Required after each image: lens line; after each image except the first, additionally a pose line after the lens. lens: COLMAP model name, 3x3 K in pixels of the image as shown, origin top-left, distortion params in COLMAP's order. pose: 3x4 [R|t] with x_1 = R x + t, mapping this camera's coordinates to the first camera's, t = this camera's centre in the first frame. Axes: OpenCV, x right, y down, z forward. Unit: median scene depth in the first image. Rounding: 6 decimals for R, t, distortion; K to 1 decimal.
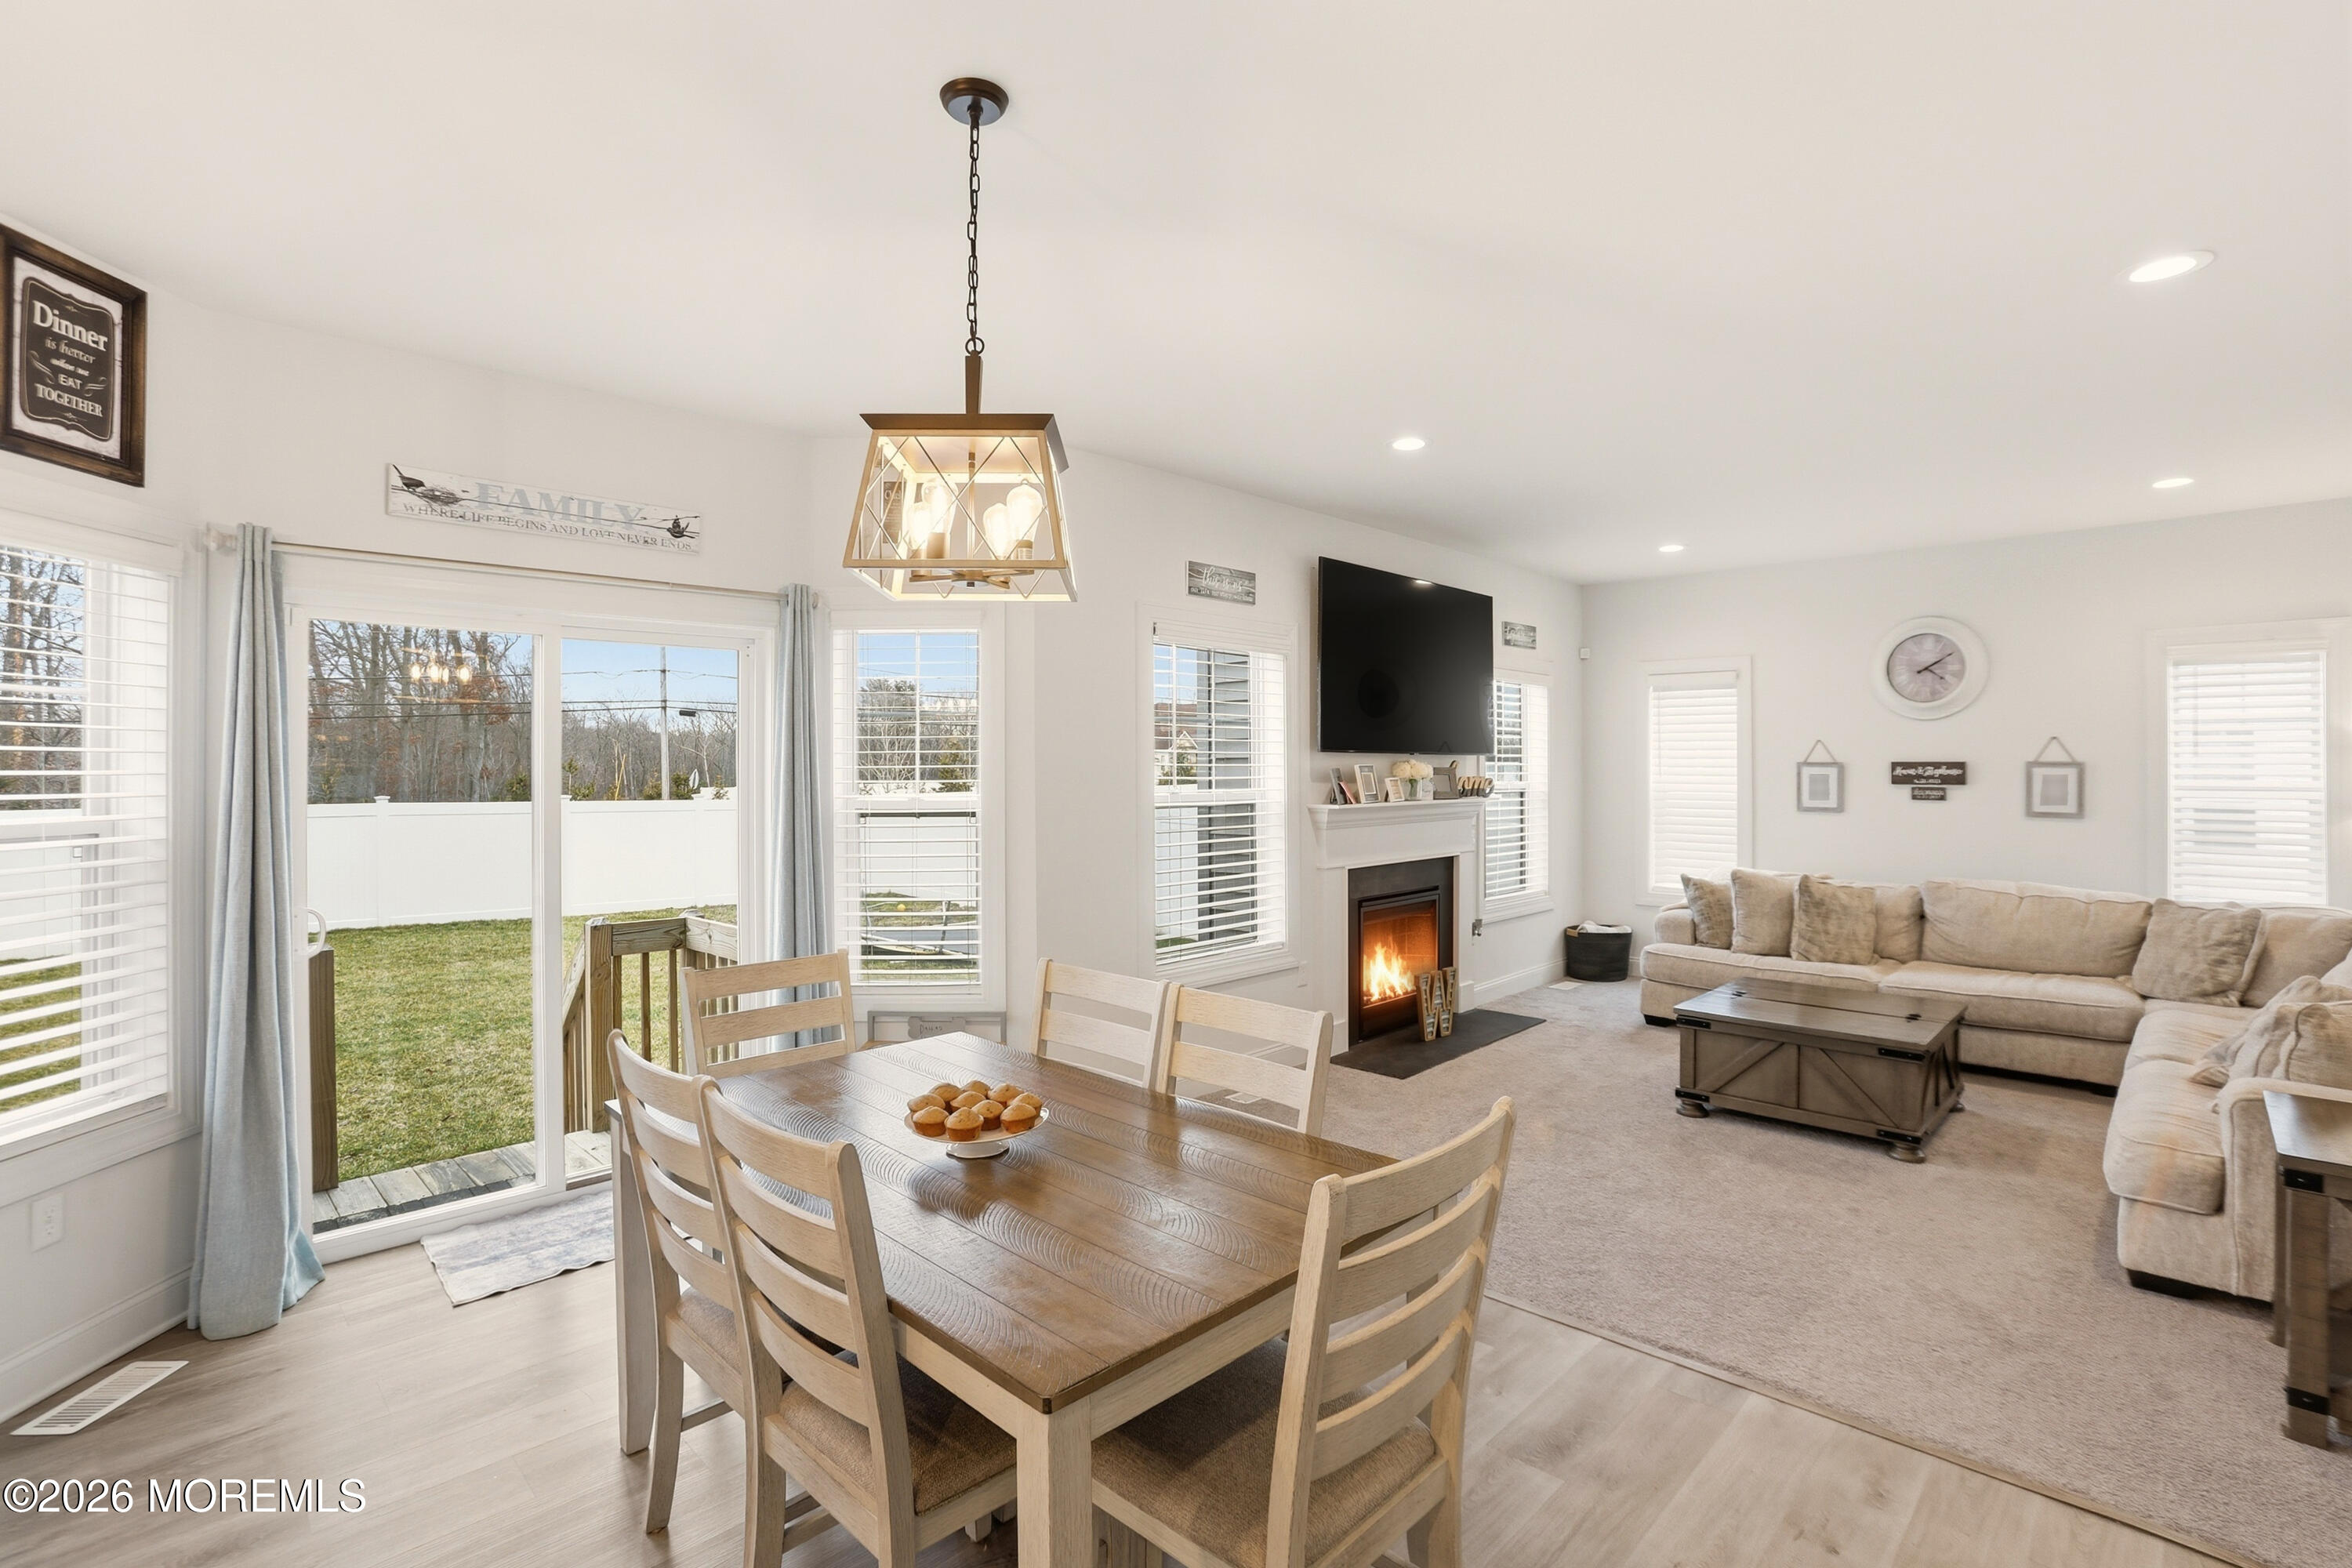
lens RADIAL K [[1079.8, 0, 1184.1], [0, 1079.8, 770.4], [0, 0, 1]] dist [-0.069552, 0.025527]
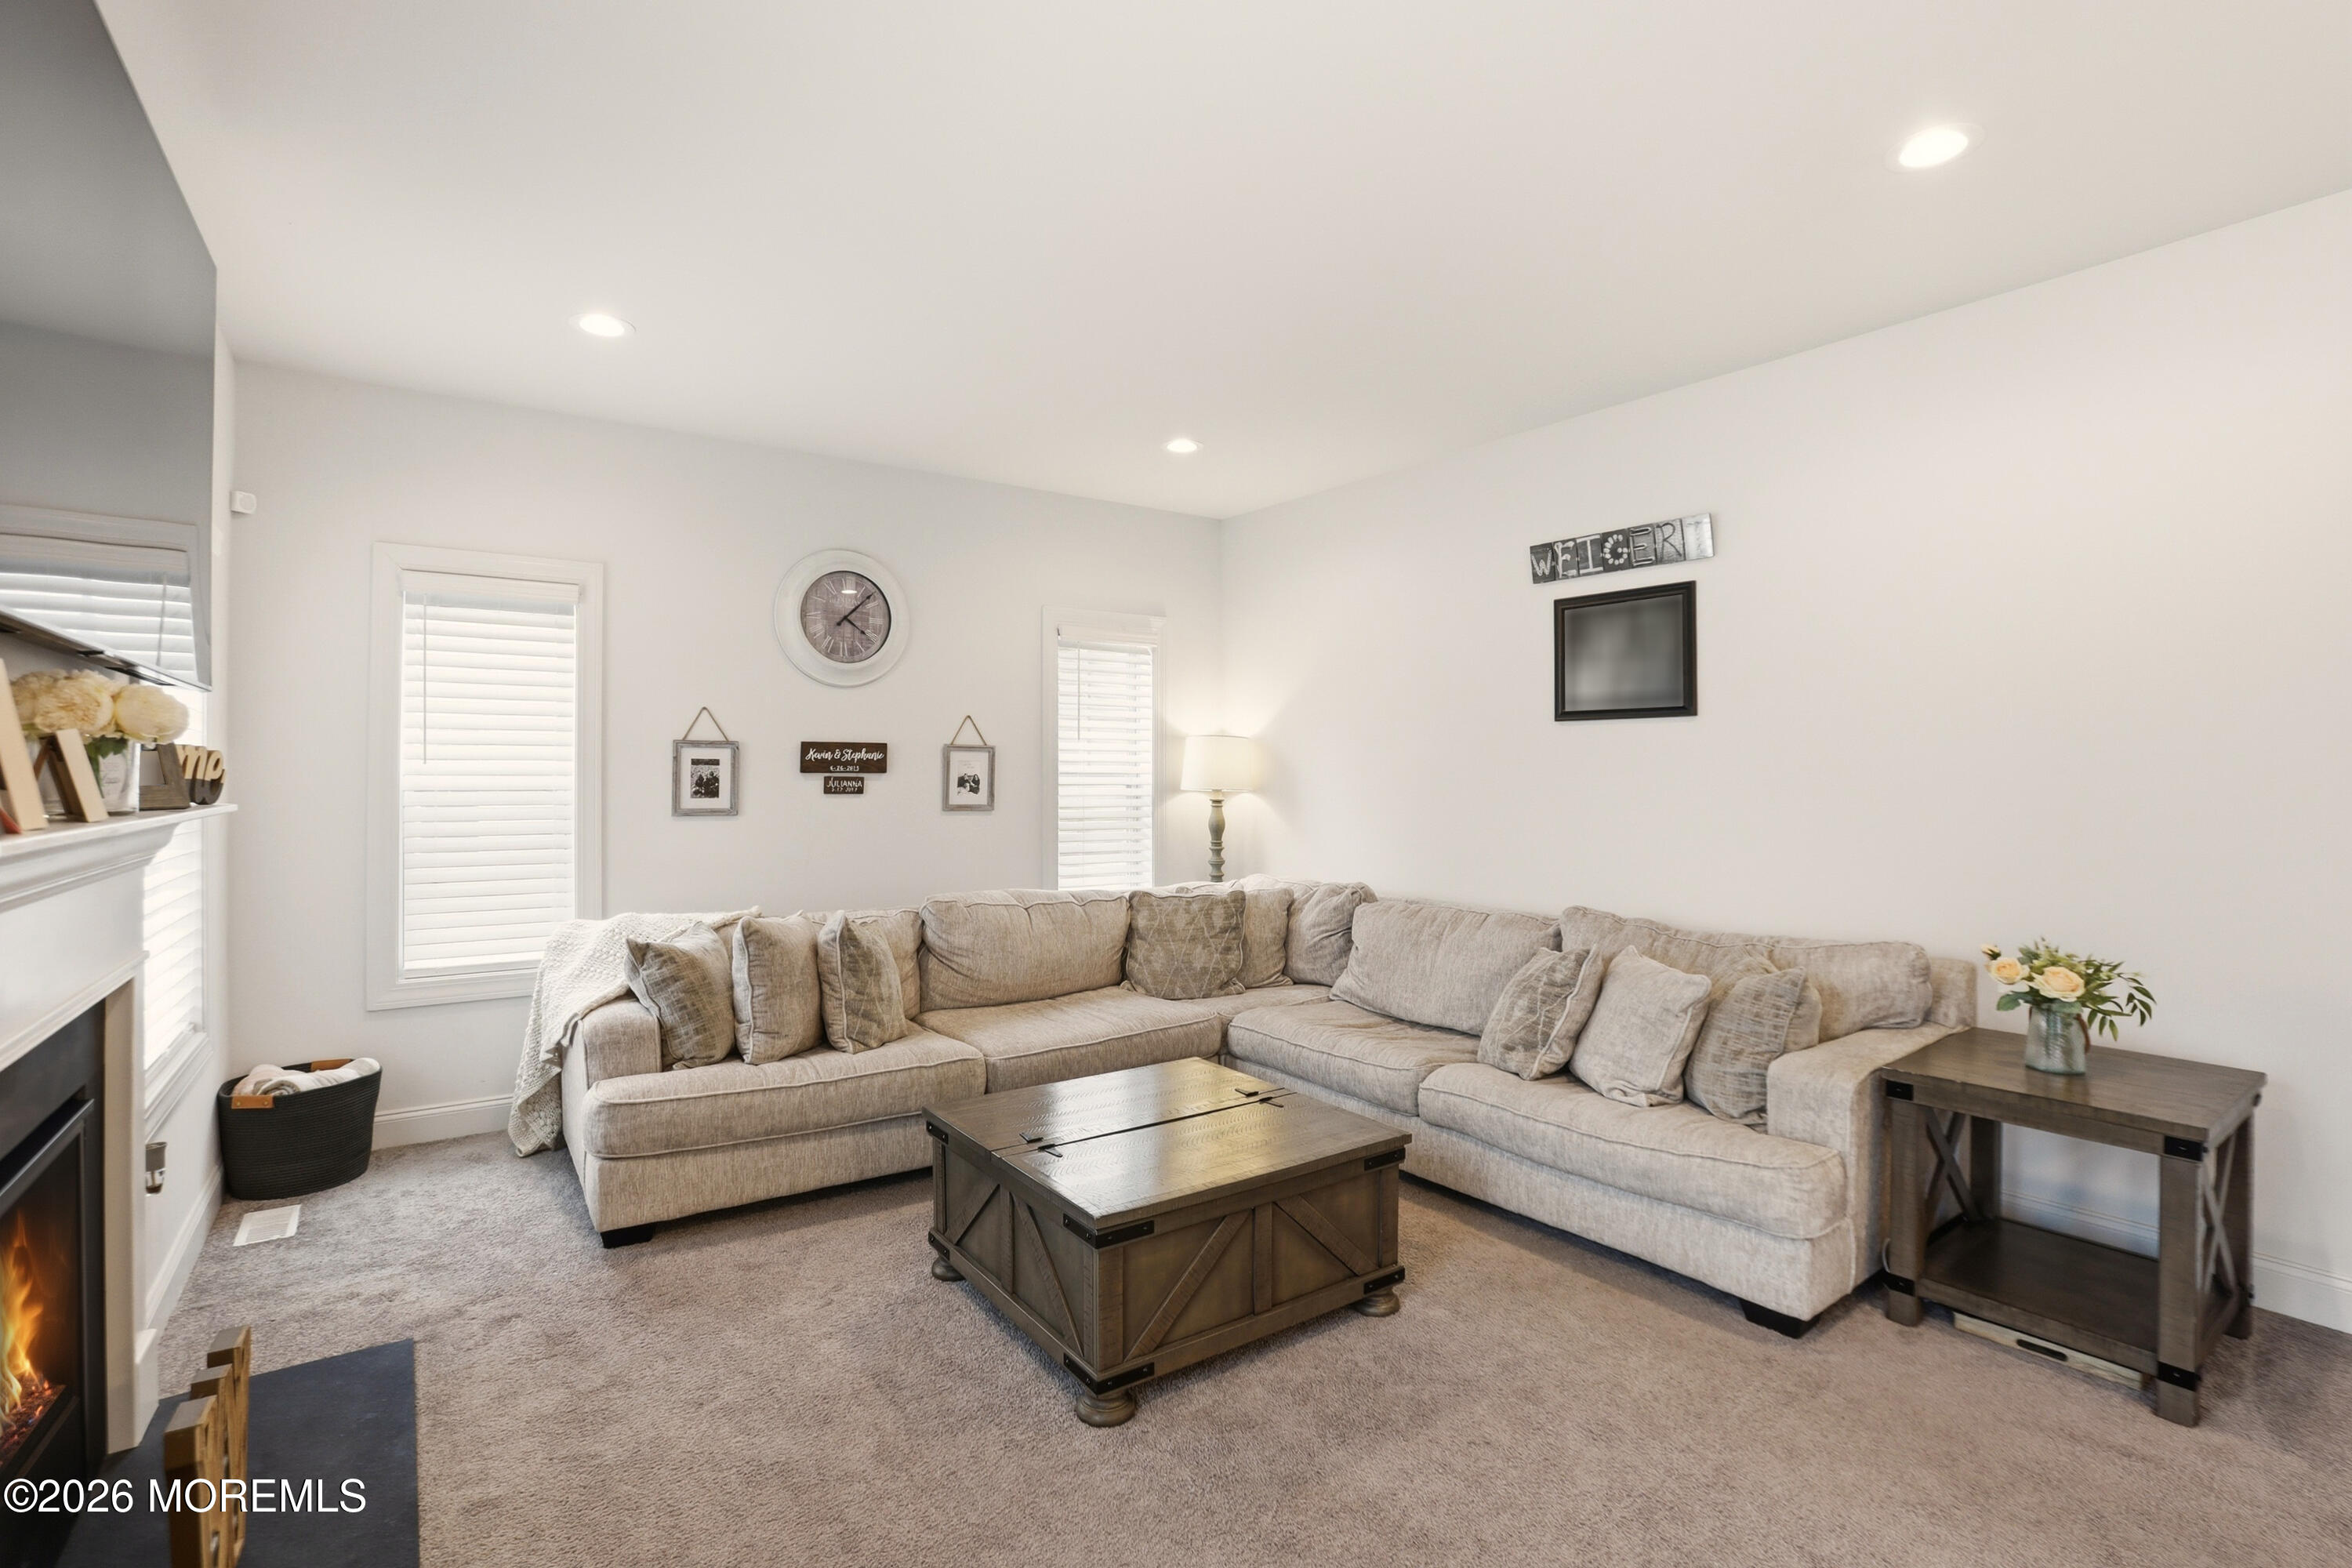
lens RADIAL K [[1079.8, 0, 1184.1], [0, 1079.8, 770.4], [0, 0, 1]] dist [-0.069552, 0.025527]
pose [[0.169095, 0.007367, 0.985572, -0.004963], [0.003826, 0.999960, -0.008131, 0.020403], [-0.985592, 0.005145, 0.169060, 0.687372]]
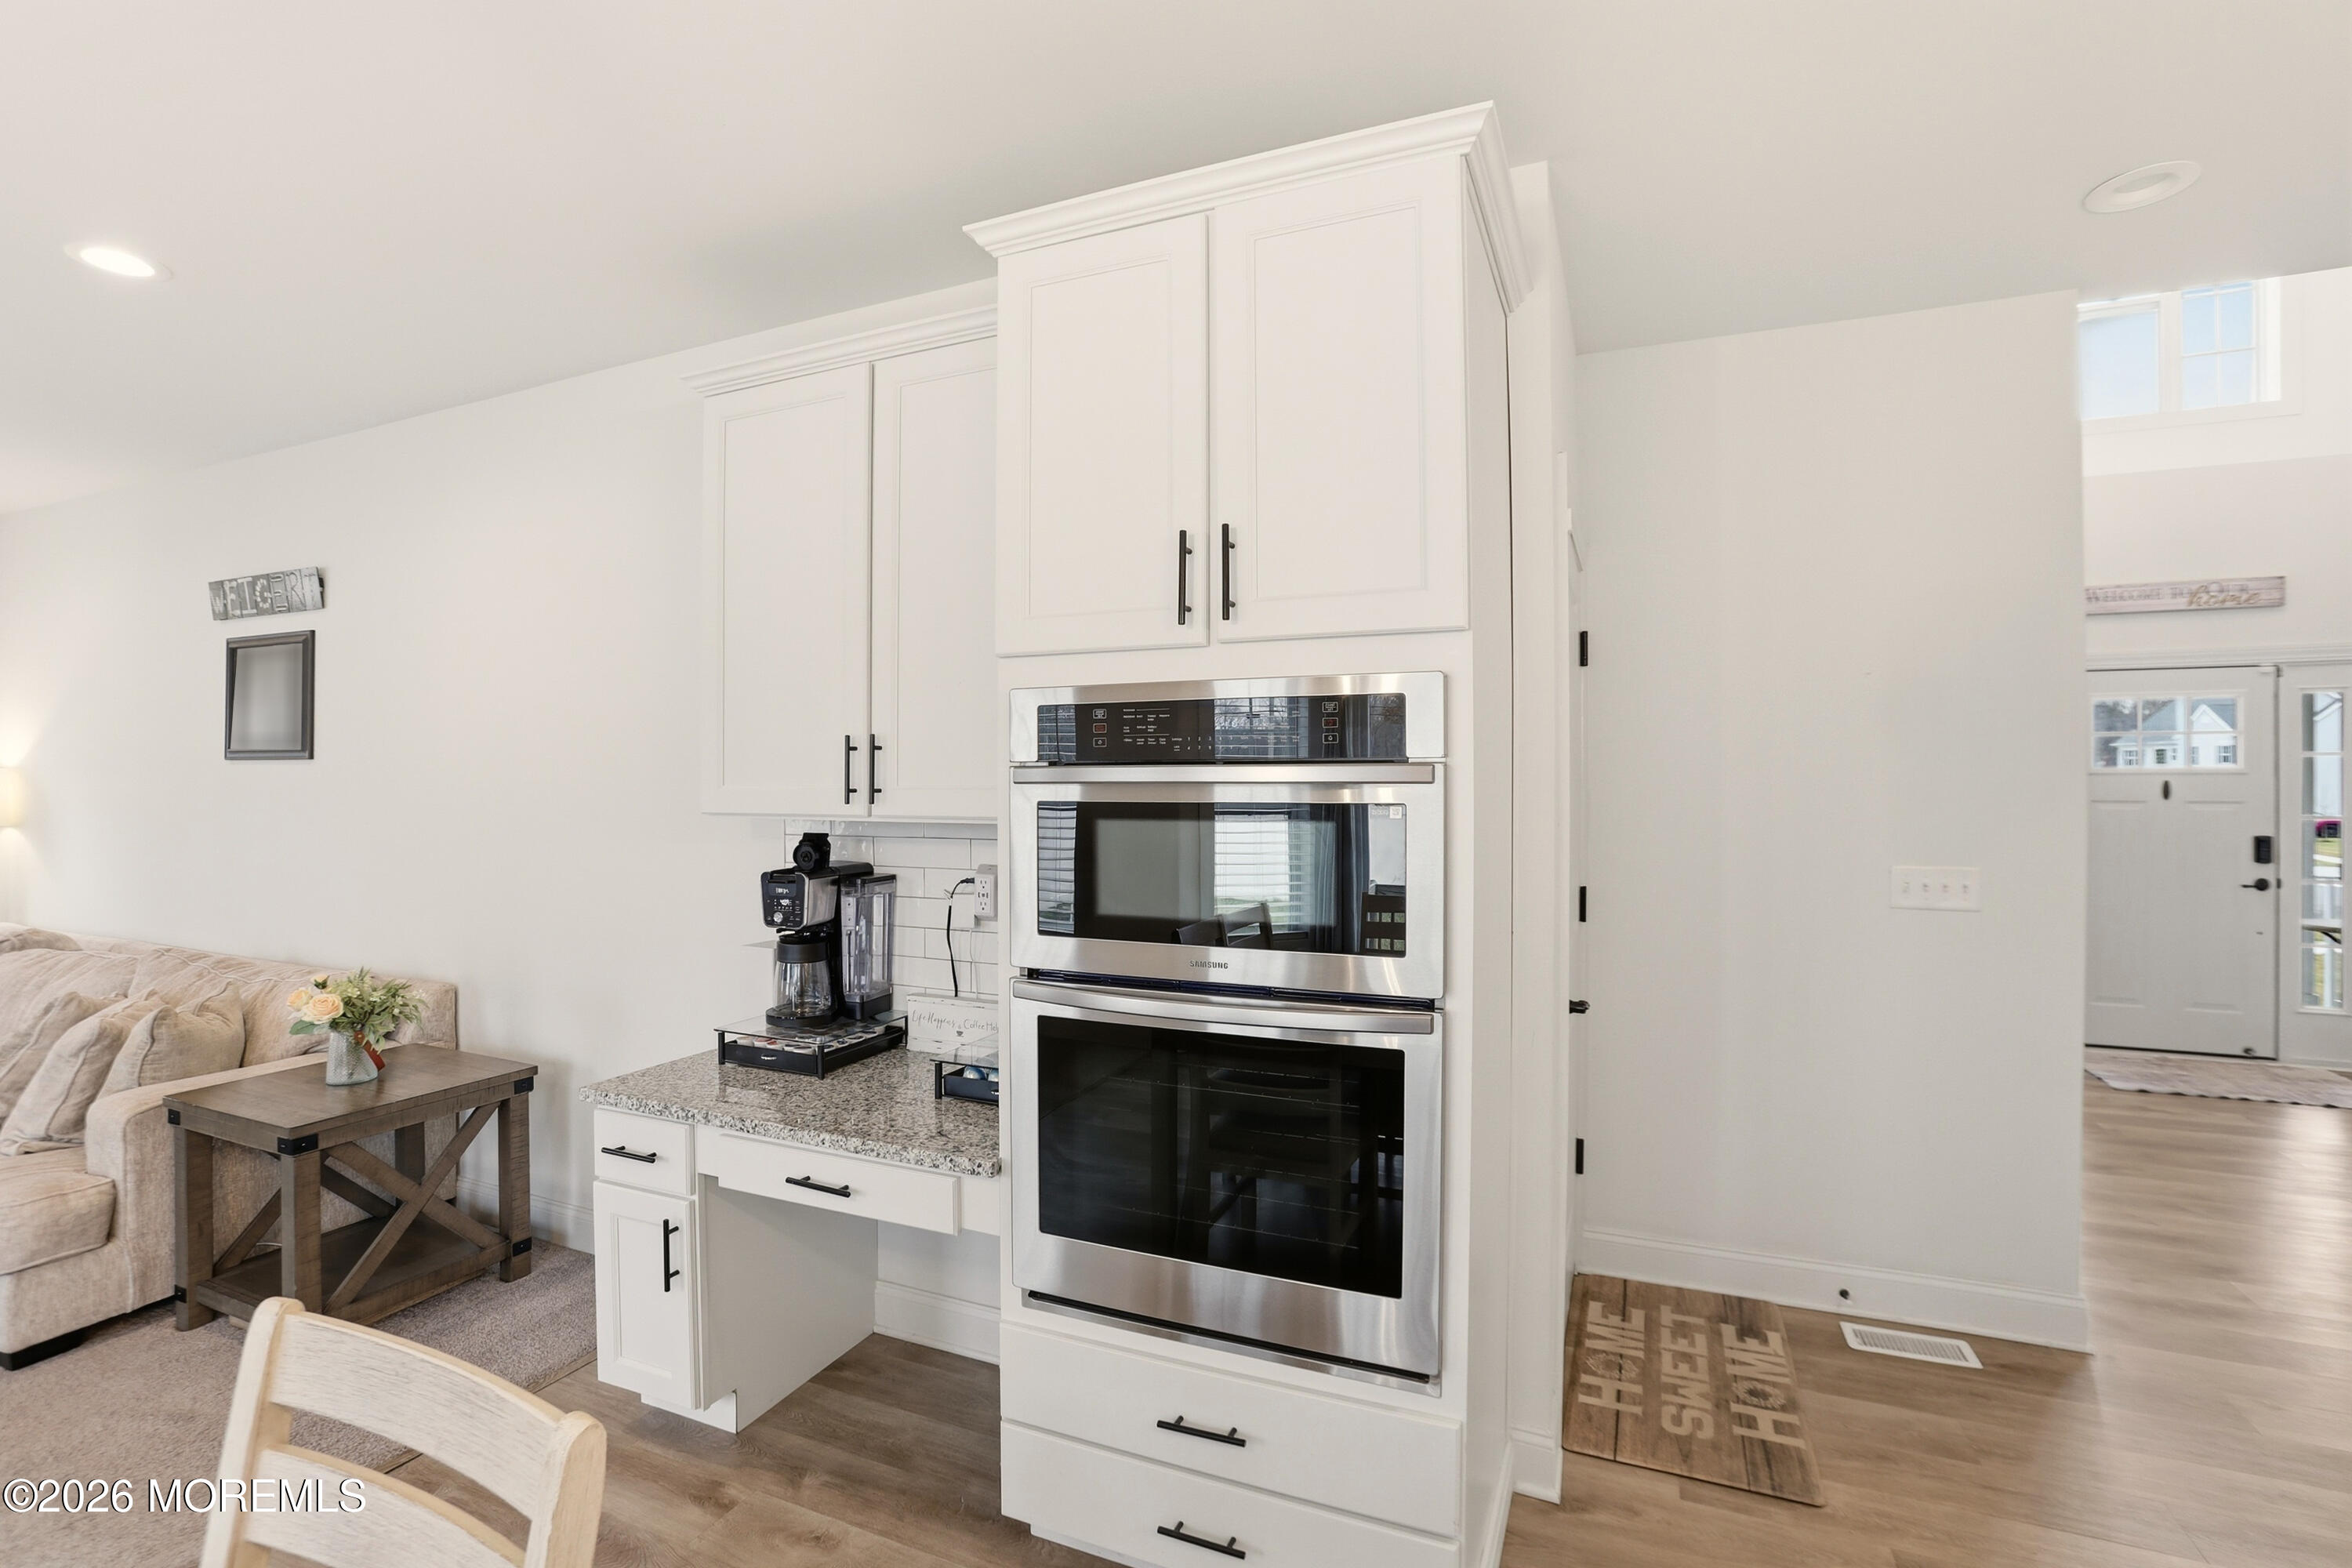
lens RADIAL K [[1079.8, 0, 1184.1], [0, 1079.8, 770.4], [0, 0, 1]] dist [-0.069552, 0.025527]
pose [[-0.348626, 0.007998, 0.937228, -0.135648], [0.004828, 0.999966, -0.006738, -0.003322], [-0.937249, 0.002175, -0.348653, 0.183743]]
